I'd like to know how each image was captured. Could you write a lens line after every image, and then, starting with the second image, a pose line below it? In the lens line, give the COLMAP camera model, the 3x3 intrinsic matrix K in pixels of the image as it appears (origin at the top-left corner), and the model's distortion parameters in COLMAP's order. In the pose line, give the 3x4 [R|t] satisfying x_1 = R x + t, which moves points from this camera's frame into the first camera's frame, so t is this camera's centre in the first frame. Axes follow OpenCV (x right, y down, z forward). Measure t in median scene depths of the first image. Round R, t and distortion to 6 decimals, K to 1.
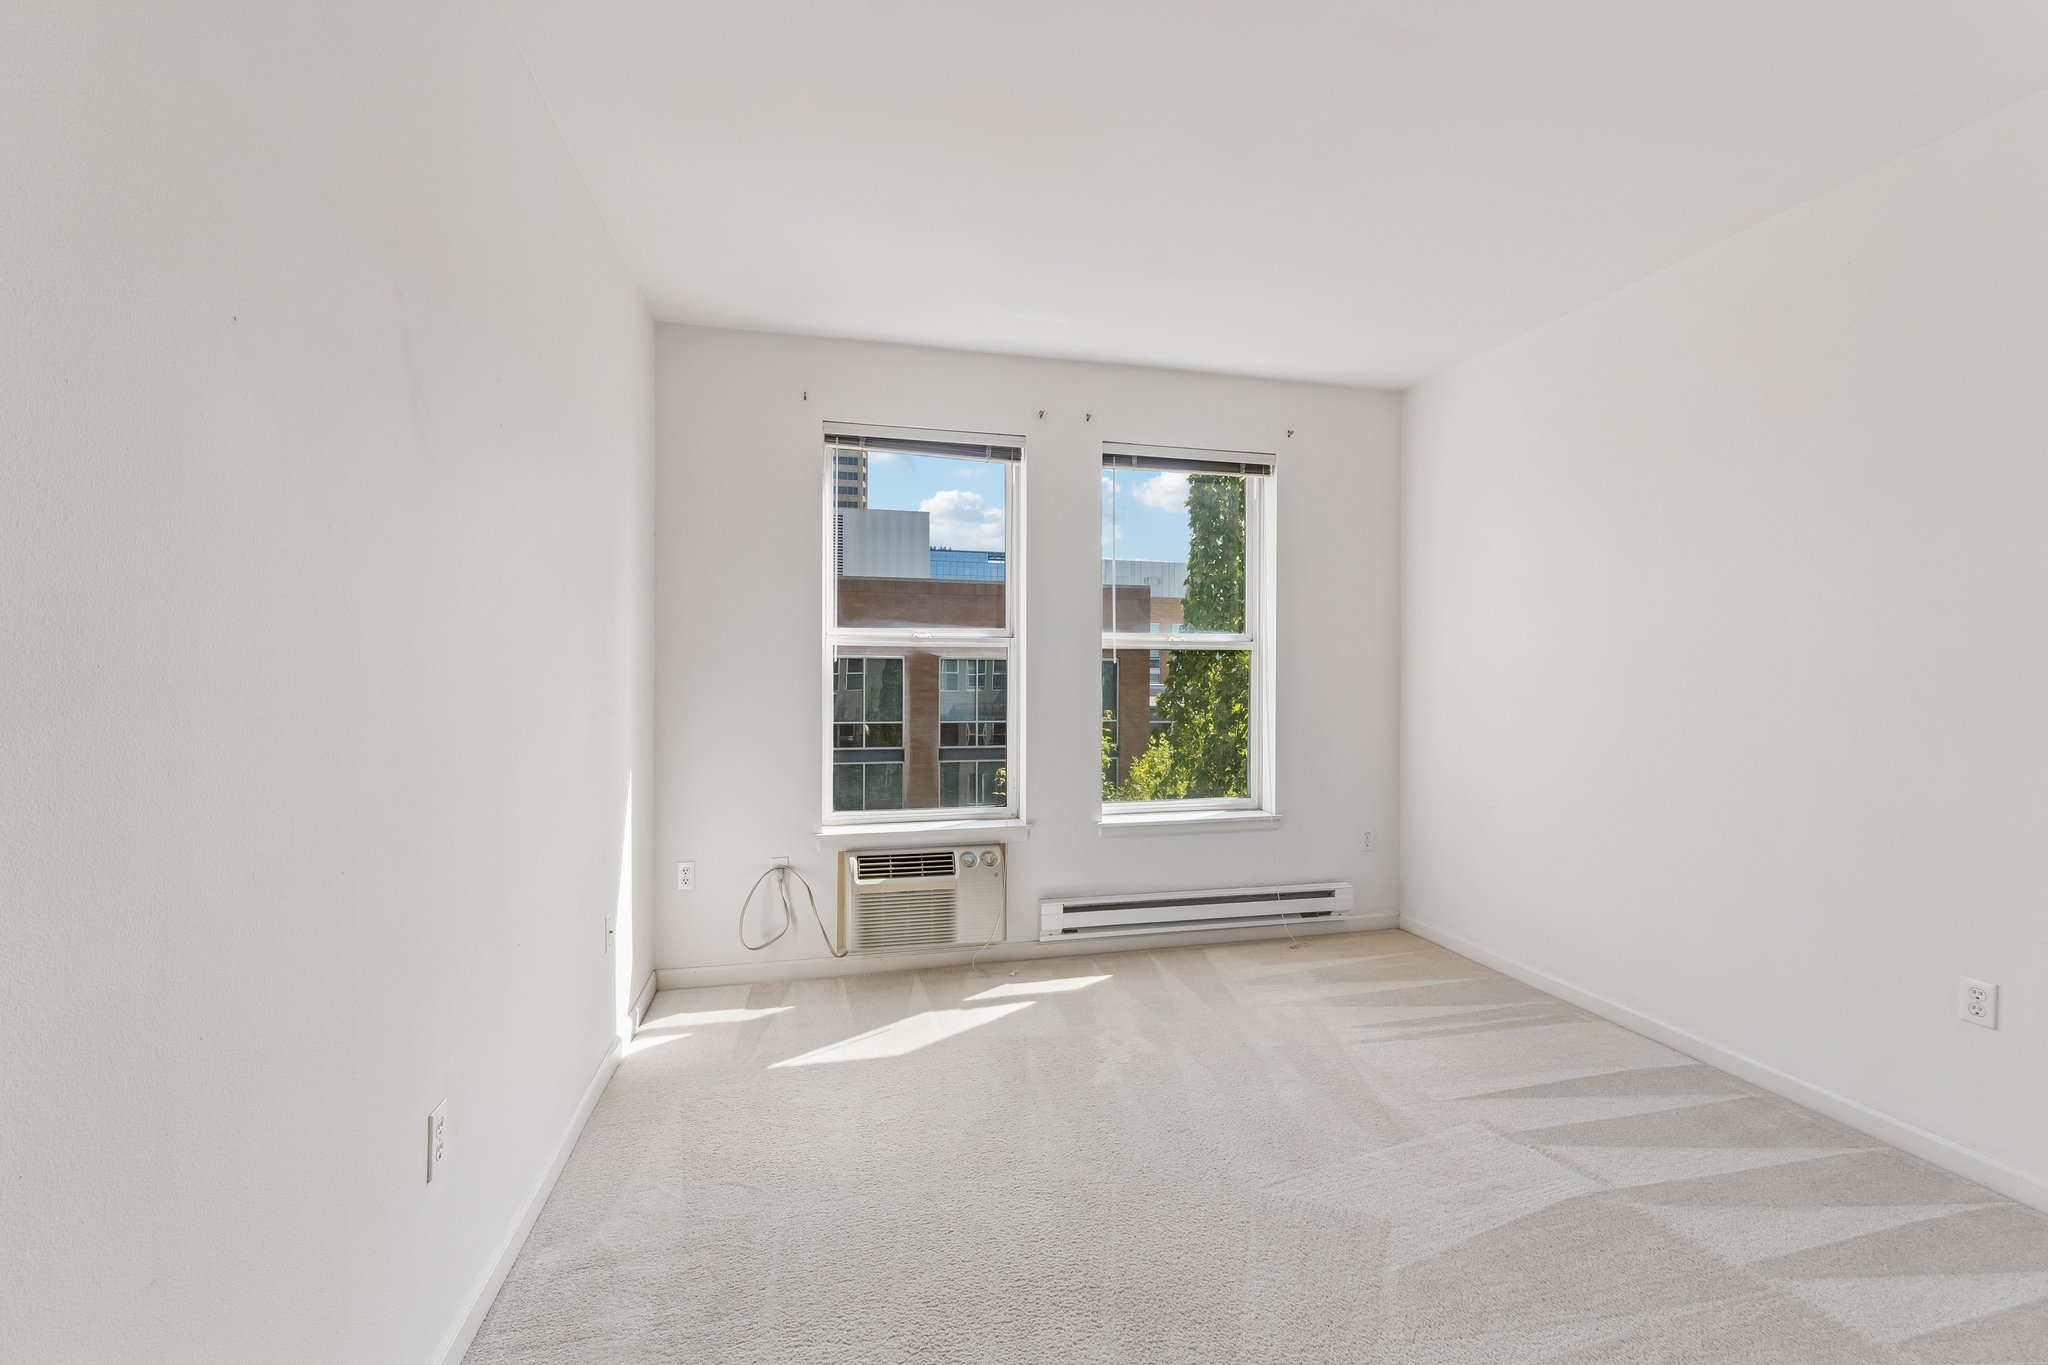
lens RADIAL K [[852.1, 0, 1031.9], [0, 852.1, 668.5], [0, 0, 1]] dist [-0.008387, -0.000097]
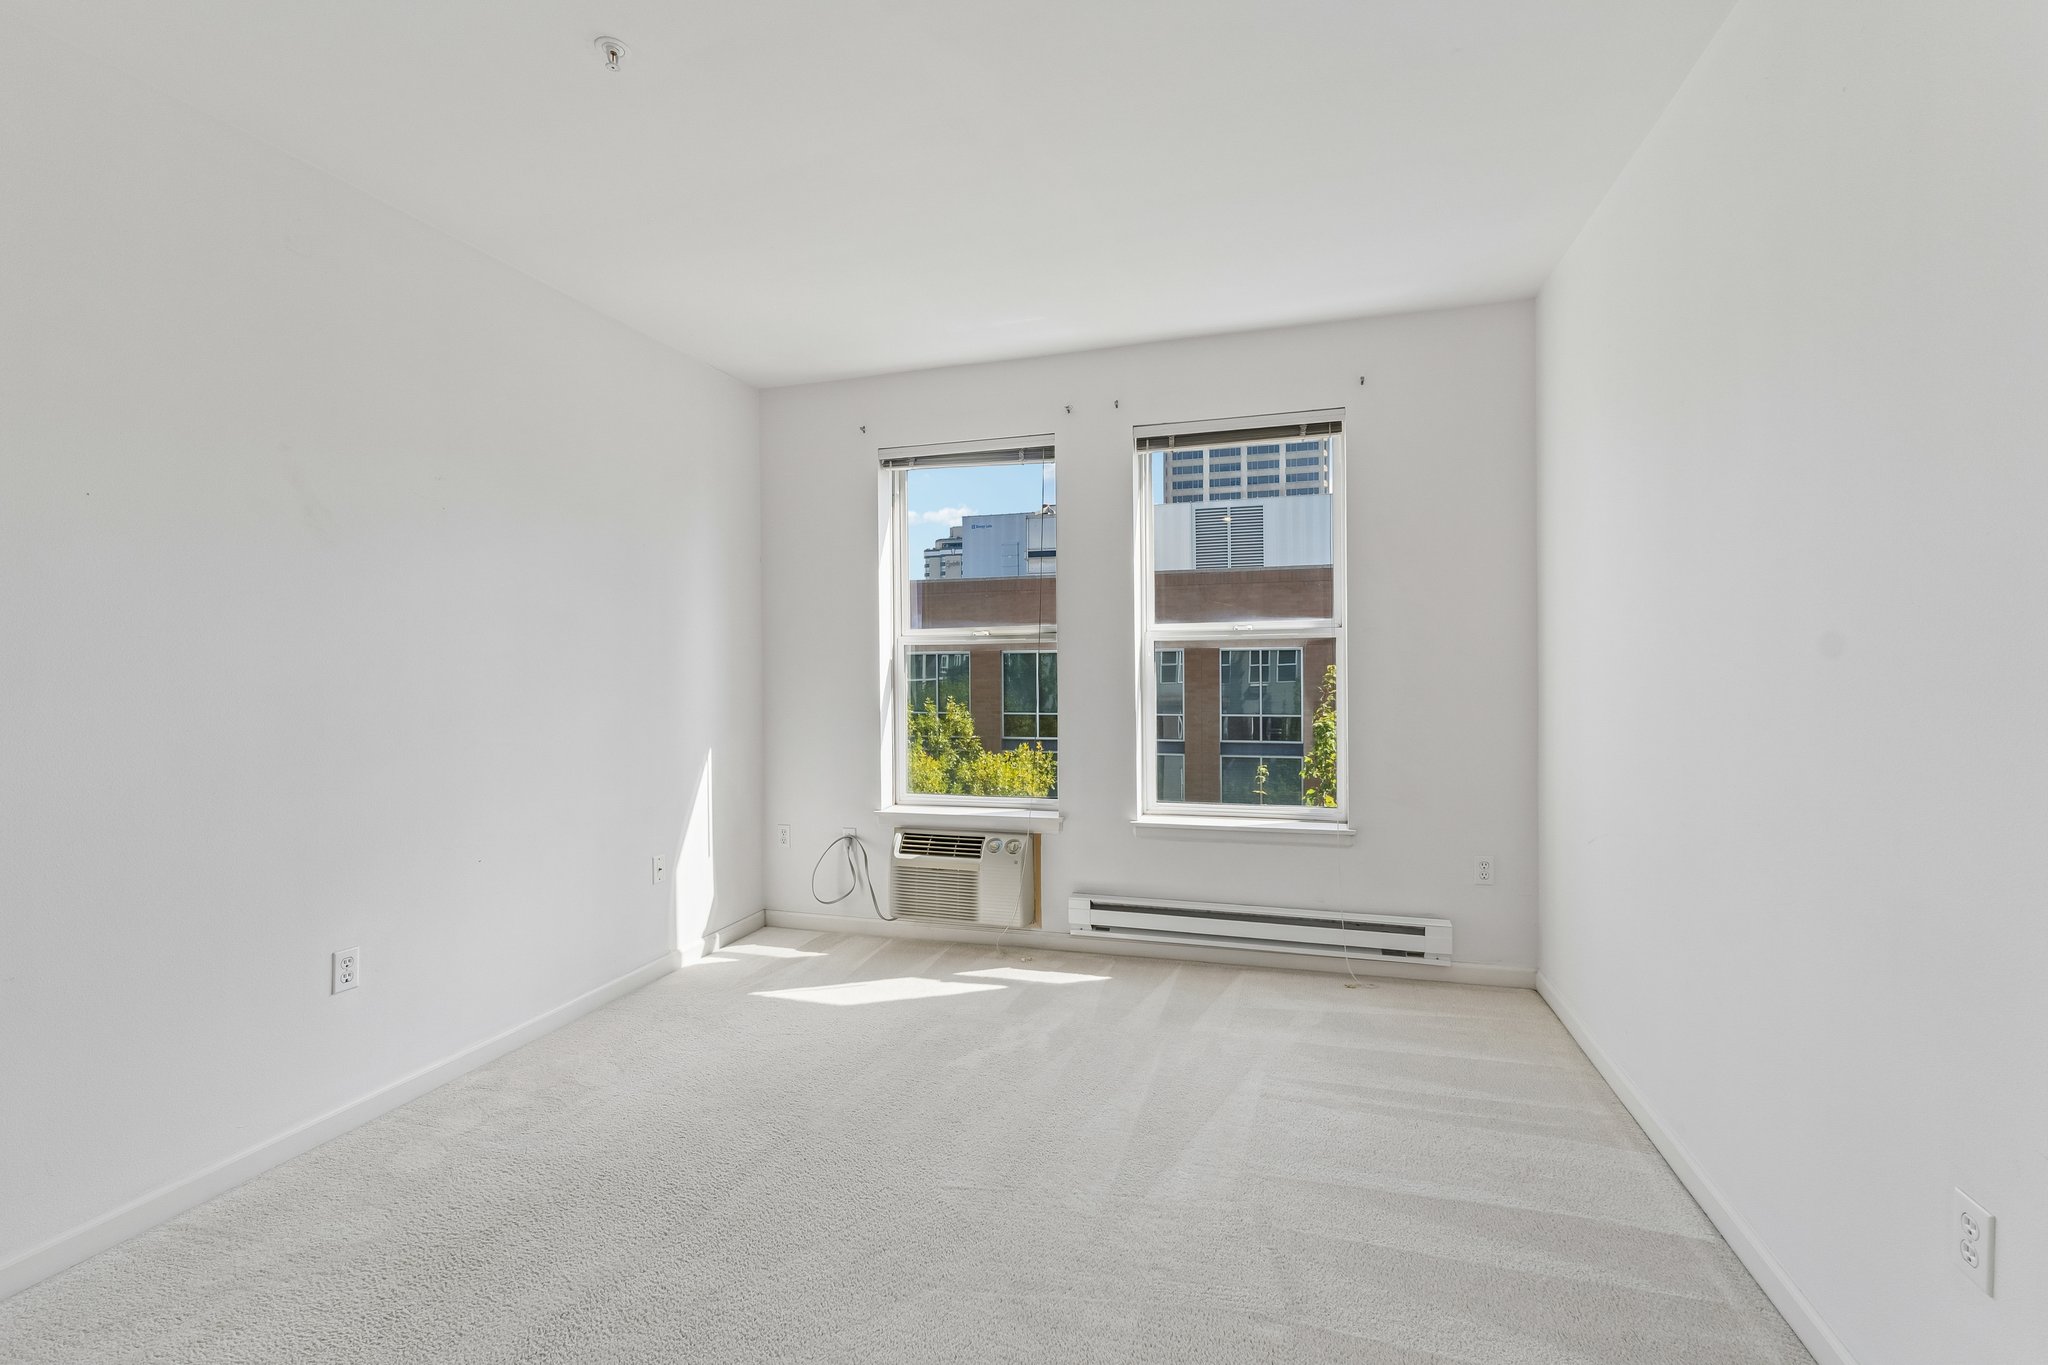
lens RADIAL K [[852.1, 0, 1031.9], [0, 852.1, 668.5], [0, 0, 1]] dist [-0.008387, -0.000097]
pose [[0.864252, -0.009973, -0.502960, 0.500215], [0.014813, 0.999874, 0.005627, 0.000032], [0.502840, -0.012313, 0.864292, 0.115481]]
